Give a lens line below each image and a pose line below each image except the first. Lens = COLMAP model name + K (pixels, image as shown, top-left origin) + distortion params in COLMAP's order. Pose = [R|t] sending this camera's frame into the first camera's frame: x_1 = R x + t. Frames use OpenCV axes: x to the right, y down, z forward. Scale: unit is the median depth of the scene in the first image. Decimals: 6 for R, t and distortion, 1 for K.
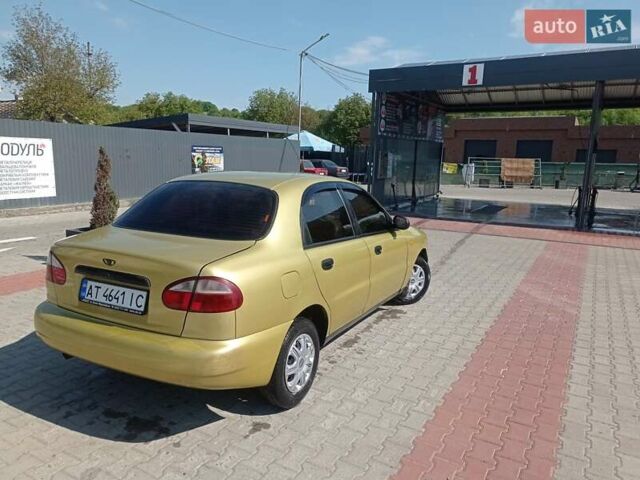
lens RADIAL K [[476.4, 0, 317.7], [0, 476.4, 240.9], [0, 0, 1]] dist [0.011443, 0.005064]
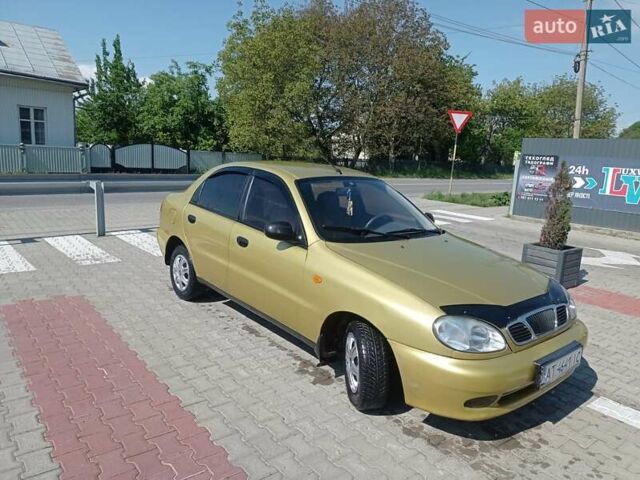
lens RADIAL K [[476.4, 0, 320.7], [0, 476.4, 239.8], [0, 0, 1]] dist [0.011443, 0.005064]
pose [[-0.360155, 0.129982, -0.923793, 0.943110], [-0.225846, 0.948641, 0.221527, -0.228267], [0.905142, 0.288419, -0.312302, 1.433260]]
